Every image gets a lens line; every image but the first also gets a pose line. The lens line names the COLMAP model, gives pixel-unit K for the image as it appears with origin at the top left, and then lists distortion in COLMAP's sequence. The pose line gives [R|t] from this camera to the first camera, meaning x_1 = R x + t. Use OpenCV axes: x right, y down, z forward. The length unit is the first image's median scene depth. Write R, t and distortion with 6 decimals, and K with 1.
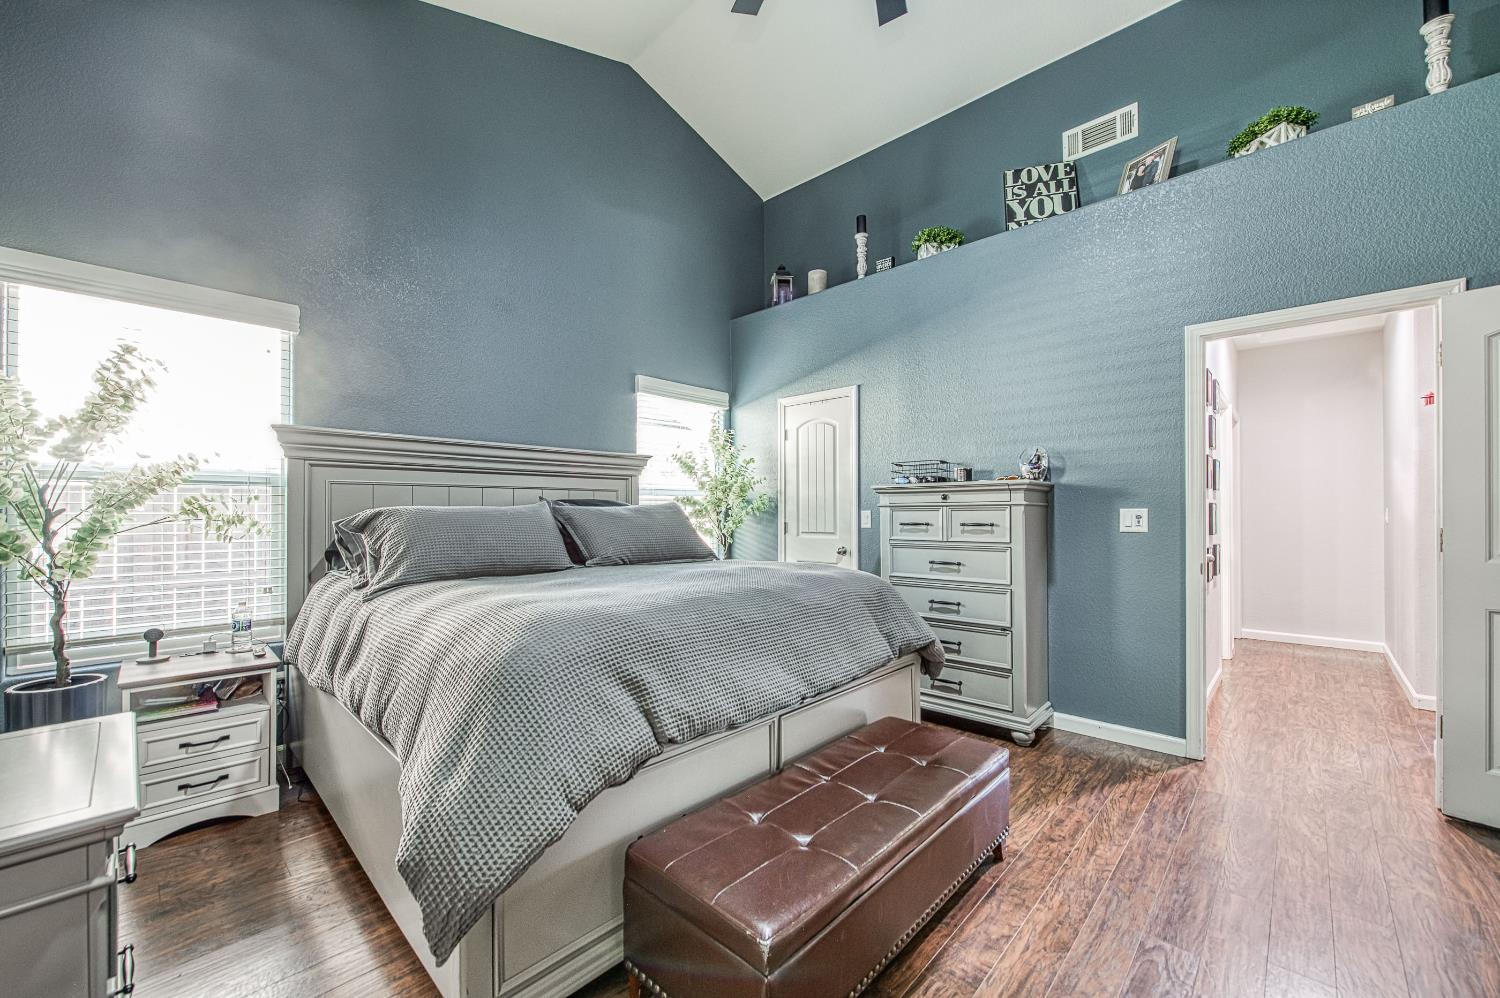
lens RADIAL K [[587.6, 0, 750.0], [0, 587.6, 499.0], [0, 0, 1]] dist [-0.012304, -0.000121]
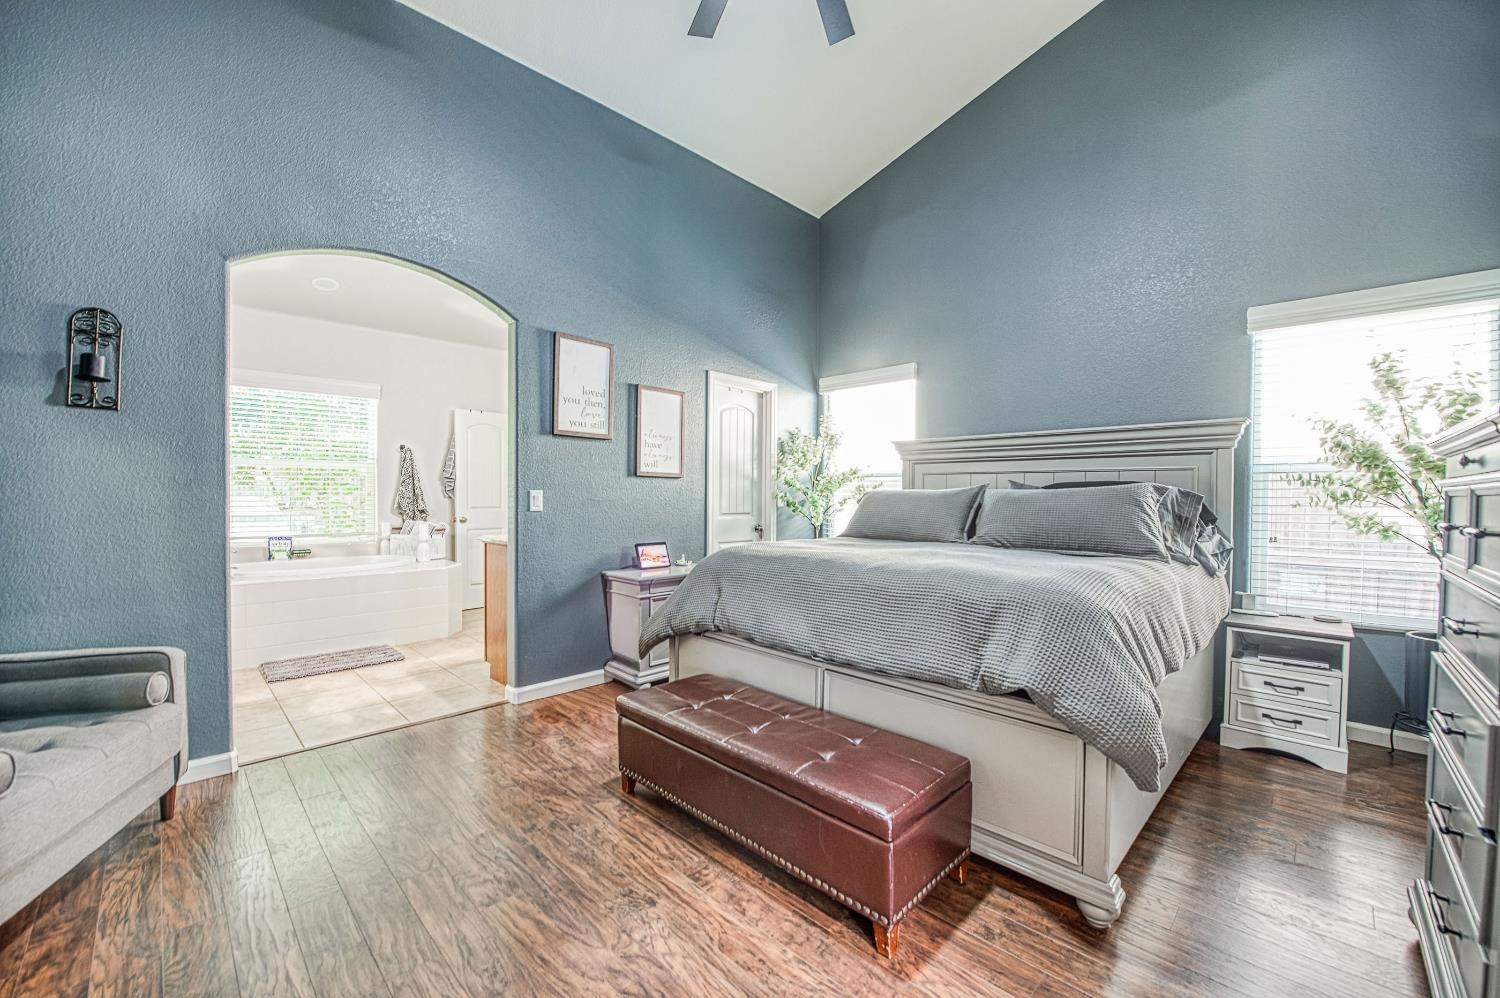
lens RADIAL K [[587.6, 0, 750.0], [0, 587.6, 499.0], [0, 0, 1]] dist [-0.012304, -0.000121]
pose [[-0.018062, 0.009430, -0.999792, 0.802214], [0.015784, 0.999834, 0.009145, 0.013293], [0.999712, -0.015616, -0.018208, 0.576303]]
